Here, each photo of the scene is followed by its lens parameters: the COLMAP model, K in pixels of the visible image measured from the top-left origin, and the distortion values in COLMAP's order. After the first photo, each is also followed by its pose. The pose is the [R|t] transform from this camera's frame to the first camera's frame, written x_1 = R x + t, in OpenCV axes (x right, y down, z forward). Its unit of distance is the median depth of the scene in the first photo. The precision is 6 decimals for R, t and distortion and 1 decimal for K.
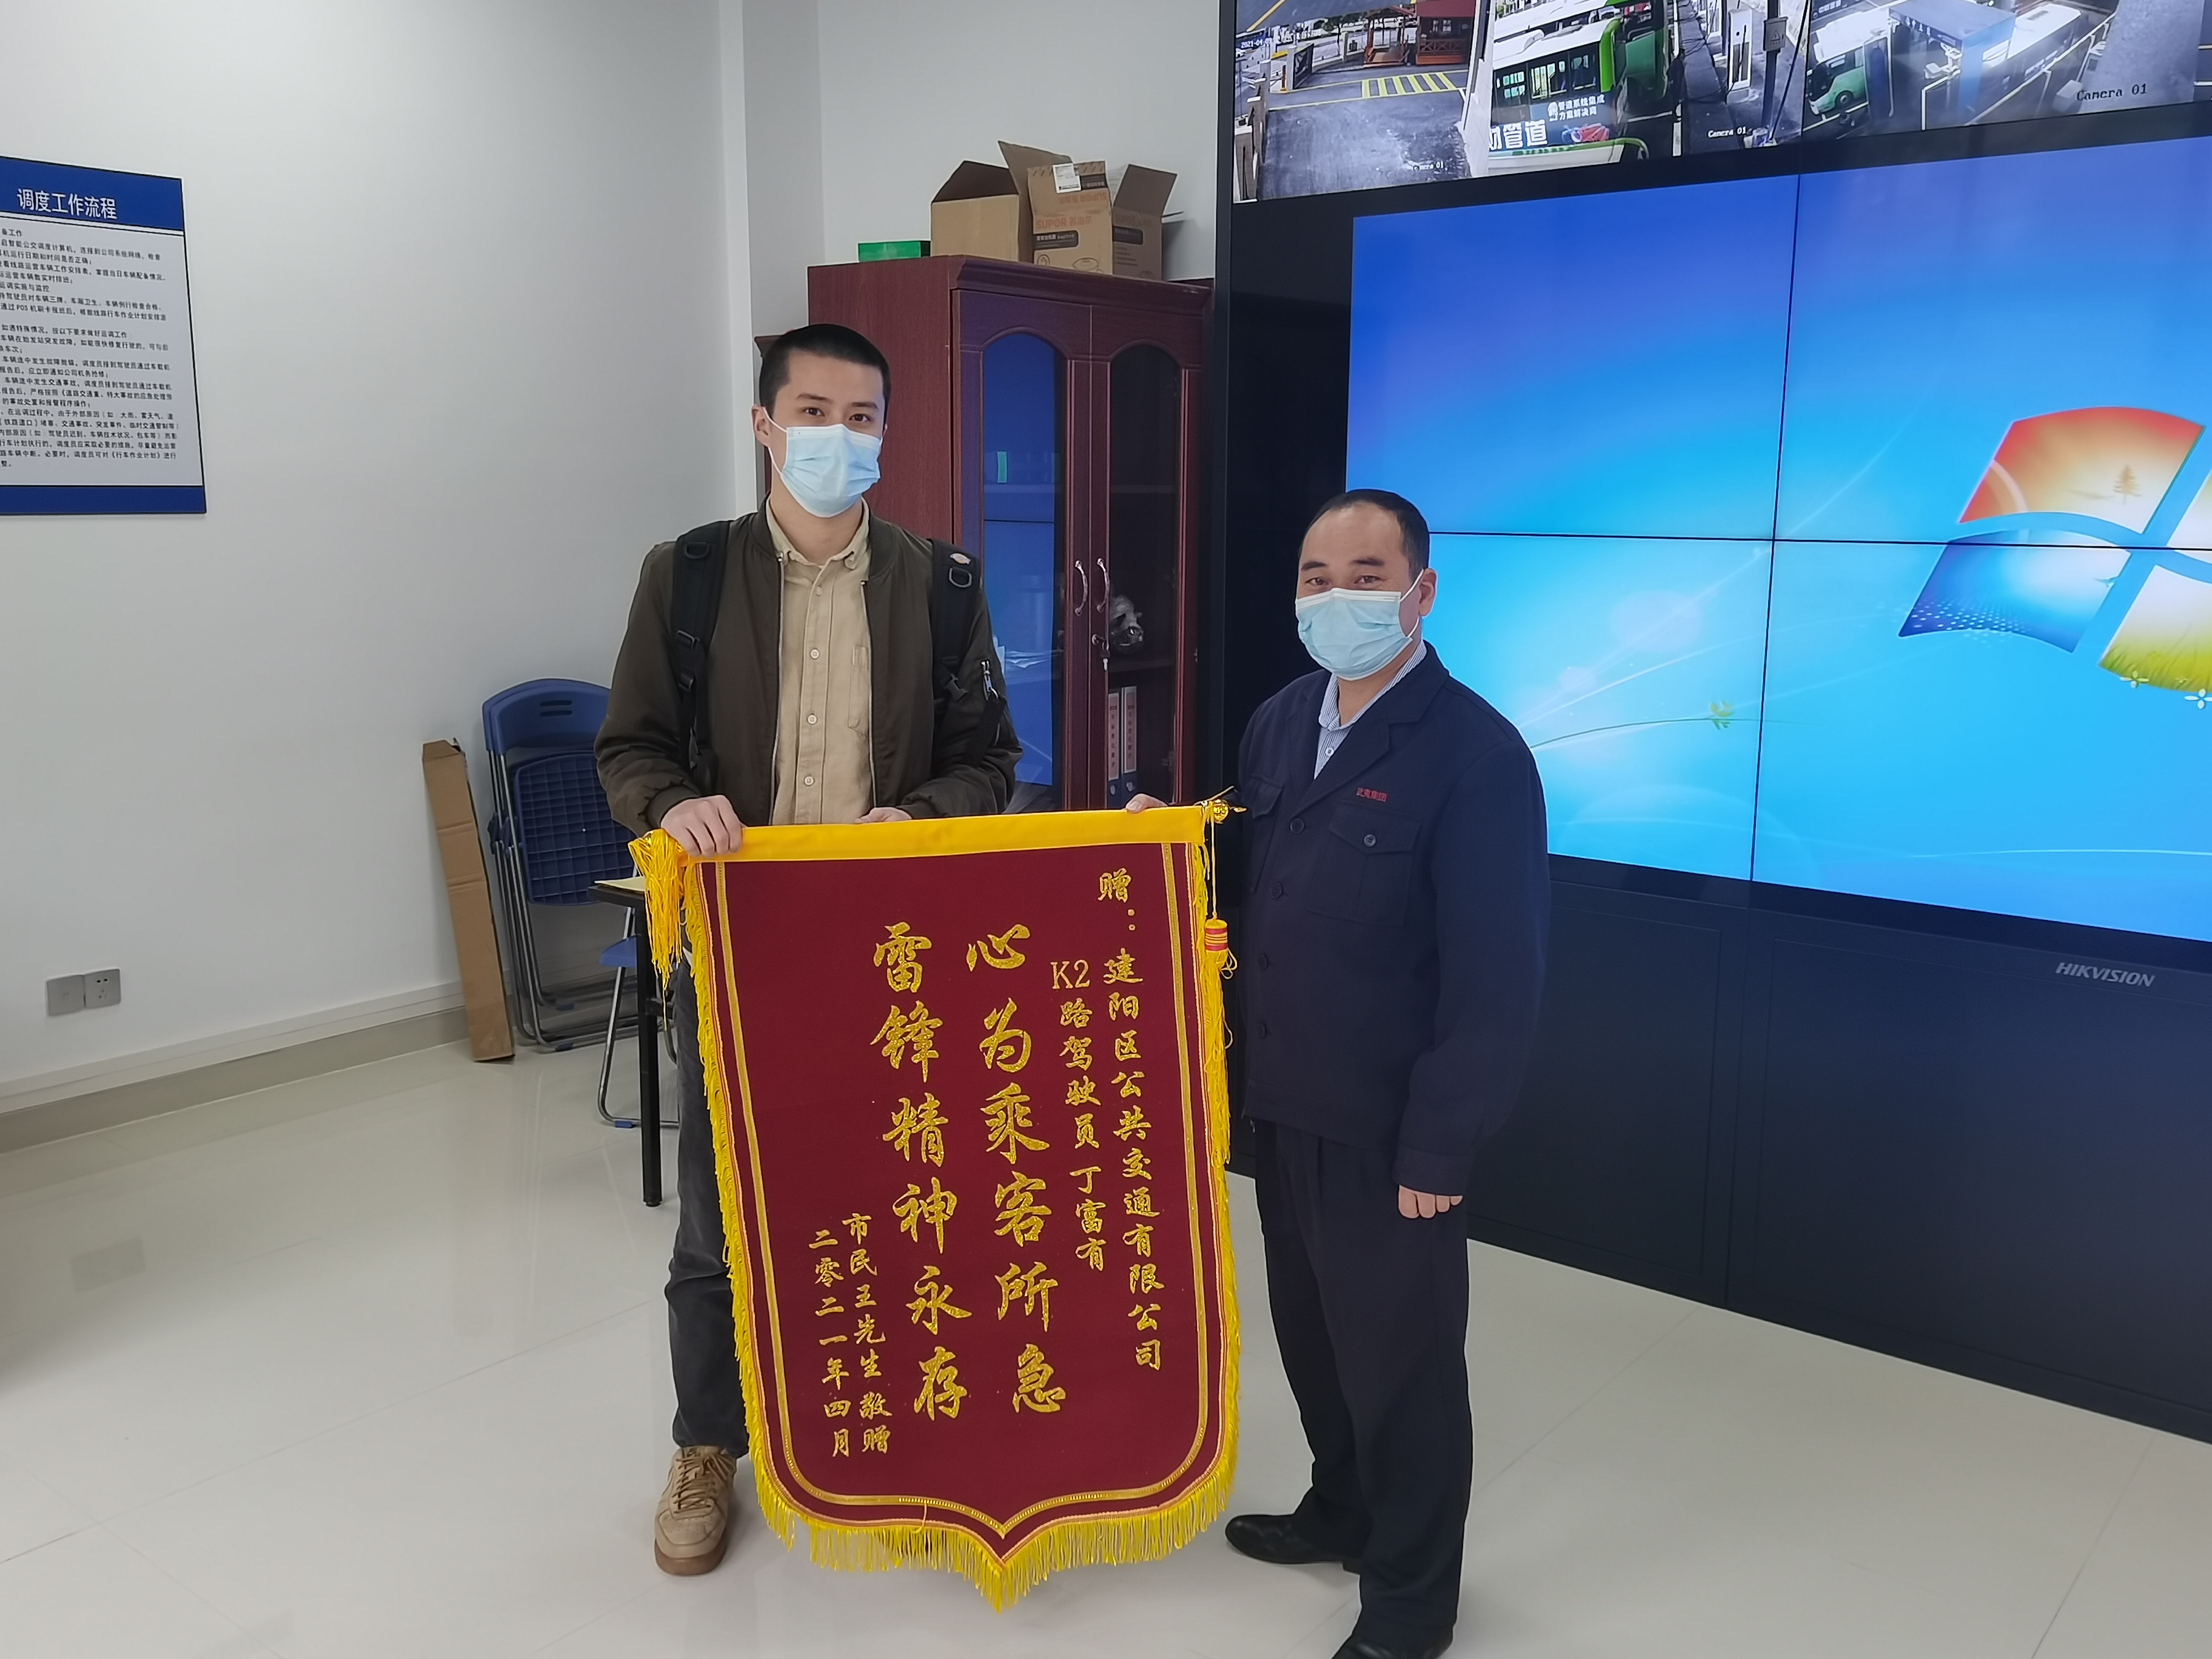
lens RADIAL K [[1867.0, 0, 1105.6], [0, 1867.0, 835.4], [0, 0, 1]] dist [-0.009866, -0.027724]
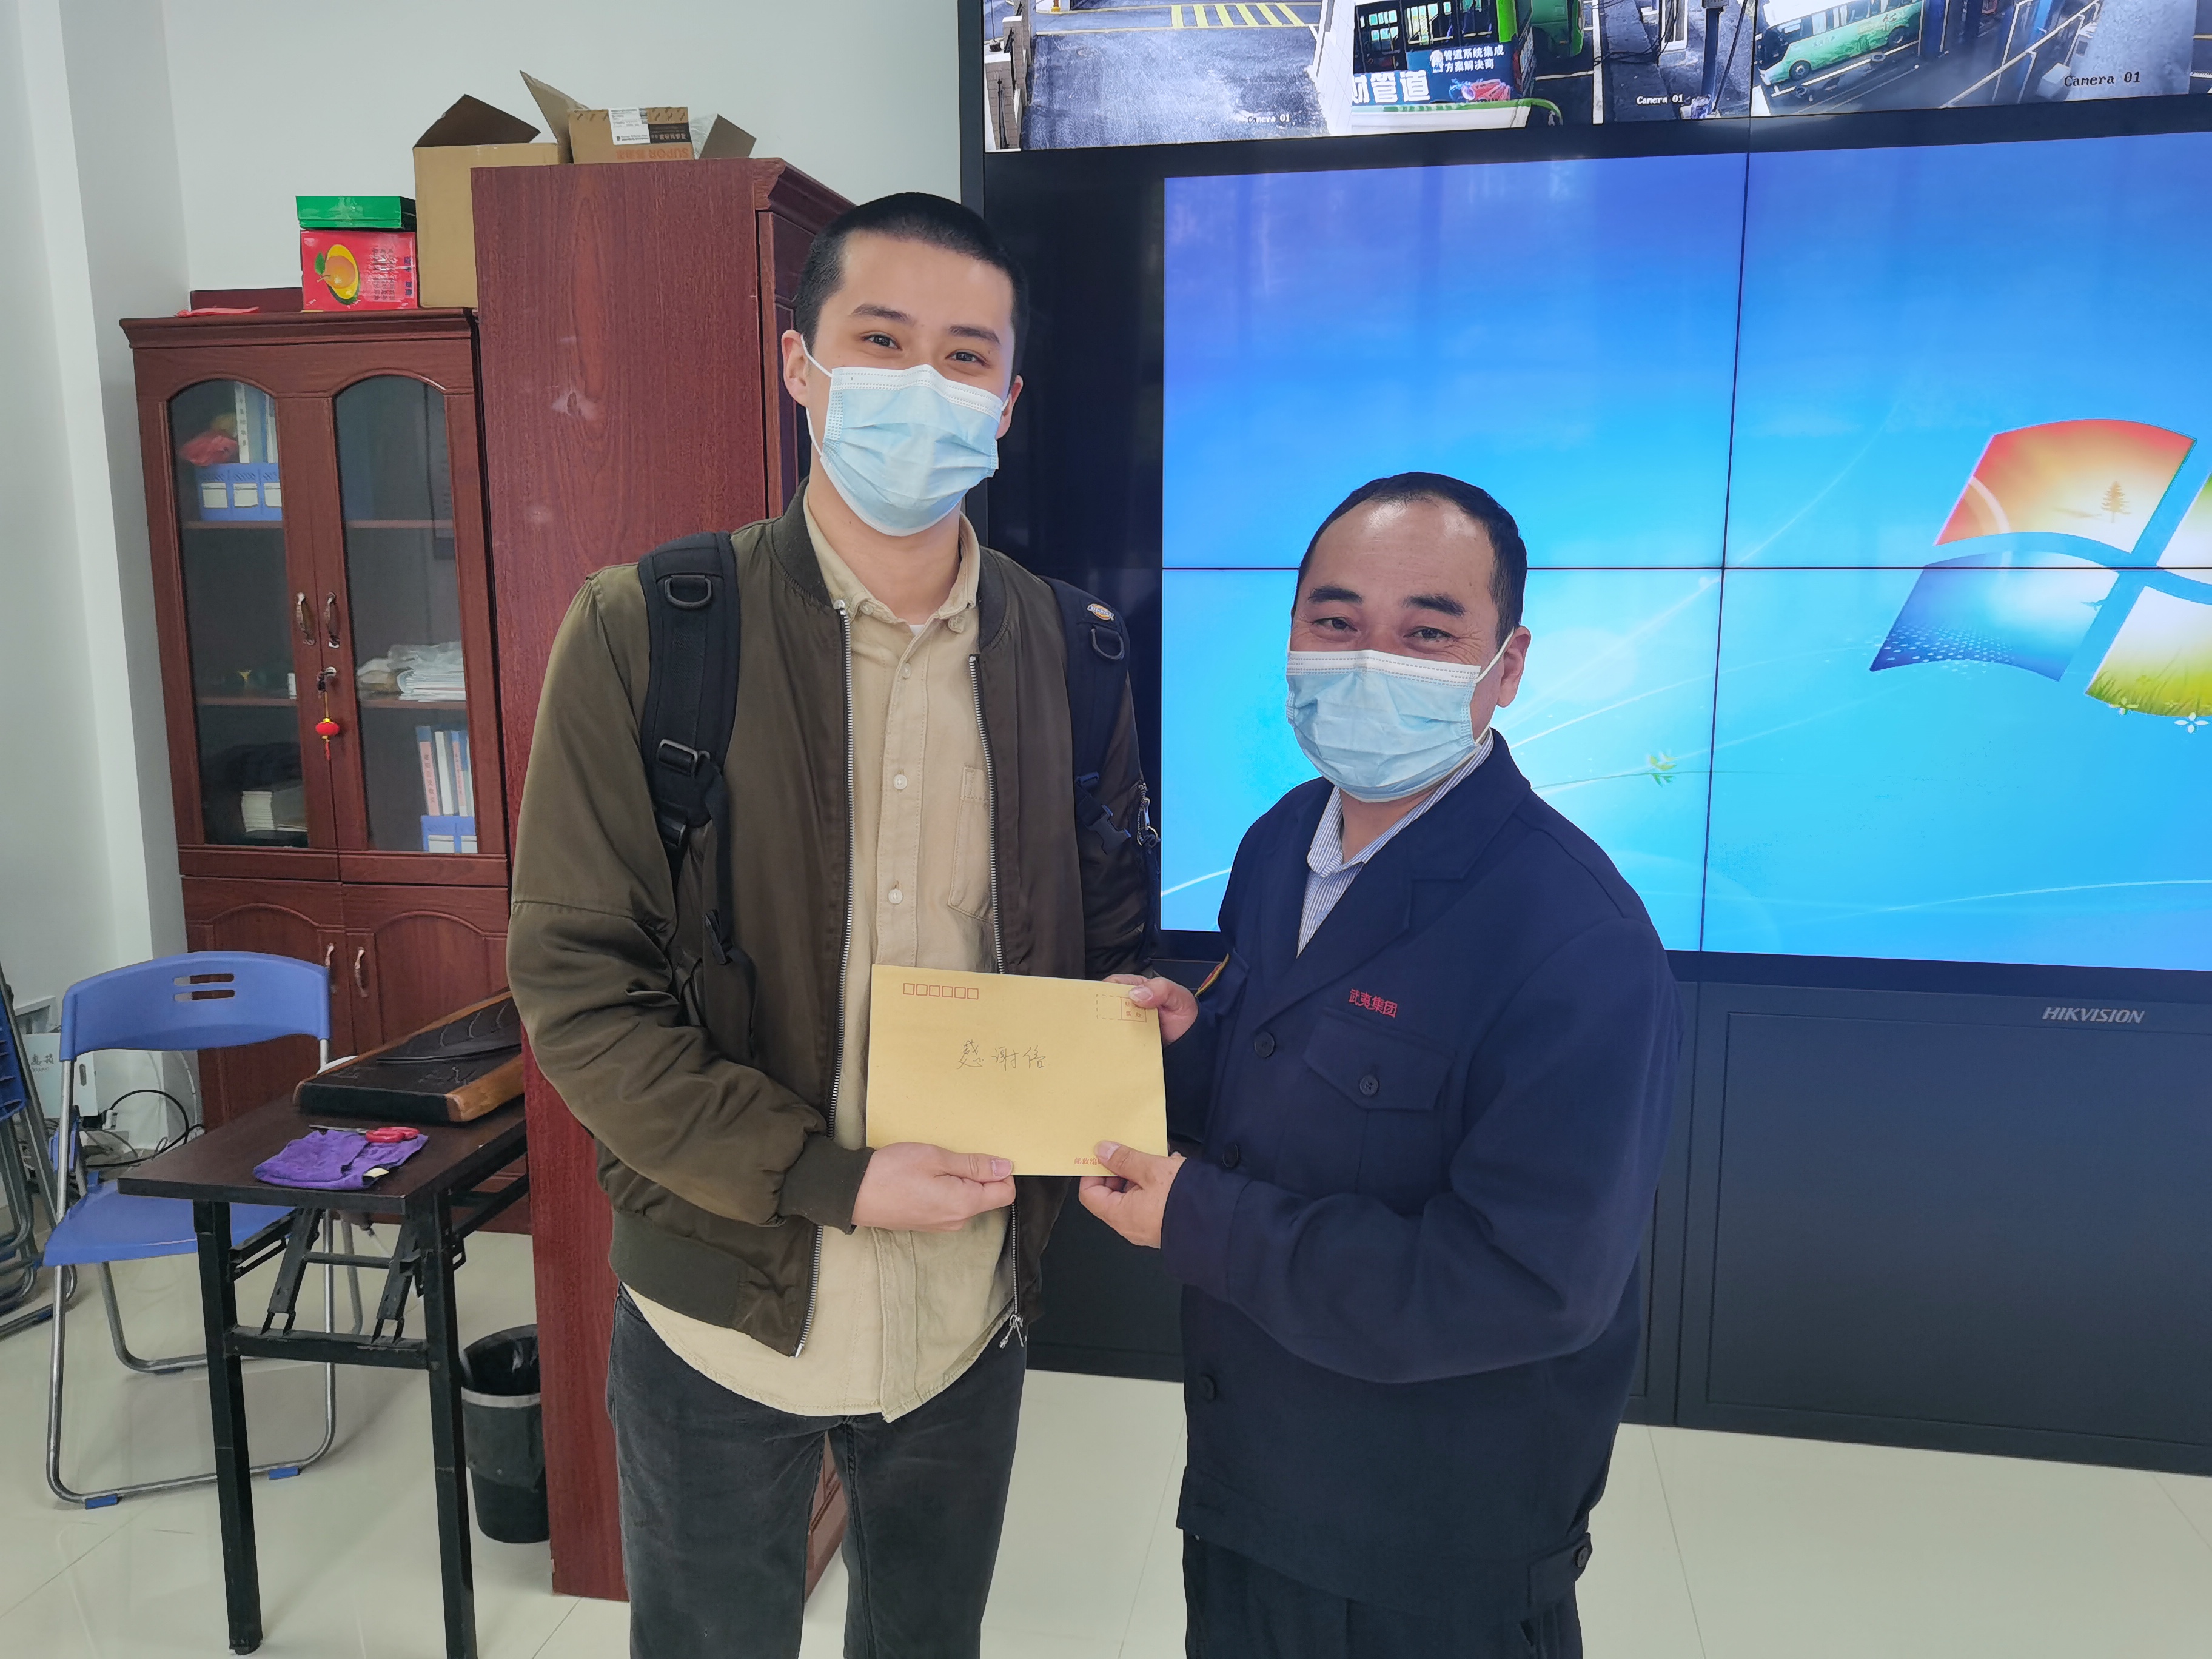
lens RADIAL K [[1663.5, 0, 1106.2], [0, 1663.5, 819.4], [0, 0, 1]] dist [-0.019172, 0.021251]
pose [[0.880873, -0.080703, 0.466422, -0.286522], [0.091514, 0.995804, -0.000532, -0.068608], [-0.464422, 0.043153, 0.884562, 0.460151]]
